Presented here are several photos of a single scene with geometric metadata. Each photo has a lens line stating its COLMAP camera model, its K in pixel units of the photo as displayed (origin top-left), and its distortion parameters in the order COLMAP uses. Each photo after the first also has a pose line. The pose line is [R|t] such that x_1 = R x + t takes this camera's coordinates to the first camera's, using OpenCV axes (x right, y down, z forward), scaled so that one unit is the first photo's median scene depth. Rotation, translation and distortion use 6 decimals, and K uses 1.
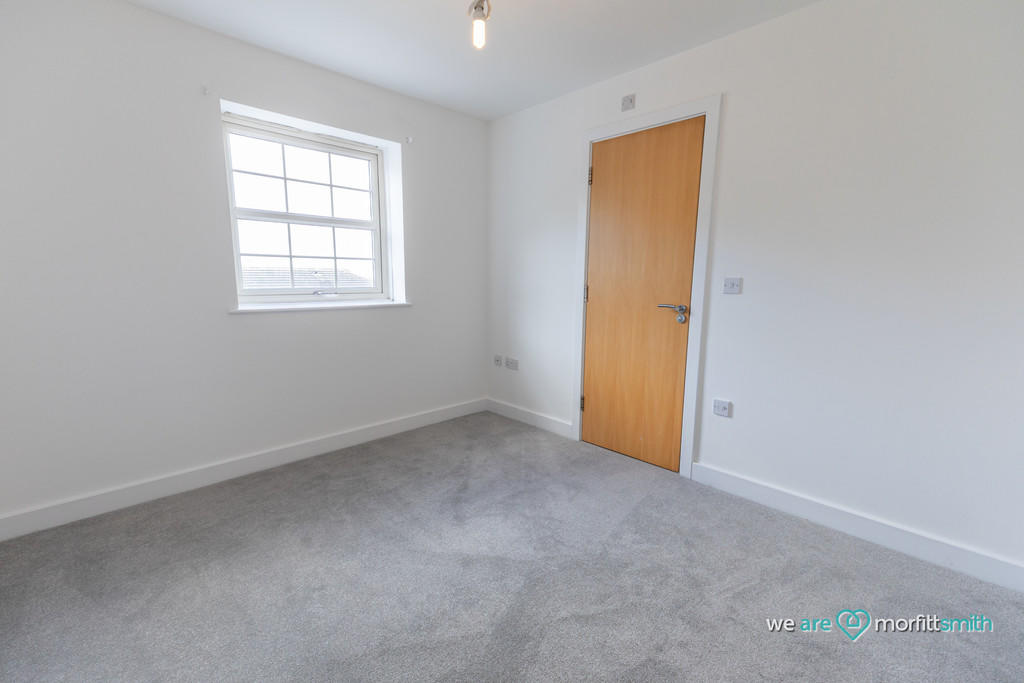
lens RADIAL K [[439.9, 0, 500.7], [0, 439.9, 350.2], [0, 0, 1]] dist [0.000885, 0.000017]
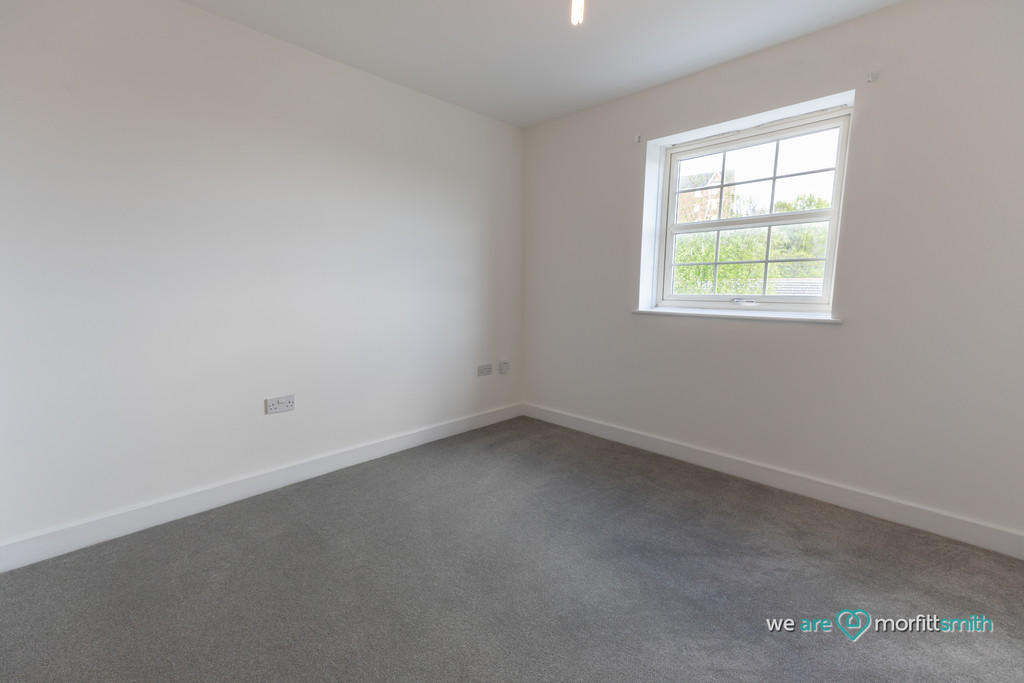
lens RADIAL K [[439.9, 0, 500.7], [0, 439.9, 350.2], [0, 0, 1]] dist [0.000885, 0.000017]
pose [[-0.001432, 0.143321, -0.989675, 0.572361], [-0.161421, 0.976664, 0.141670, -0.087091], [0.986885, 0.159957, 0.021737, 0.556457]]
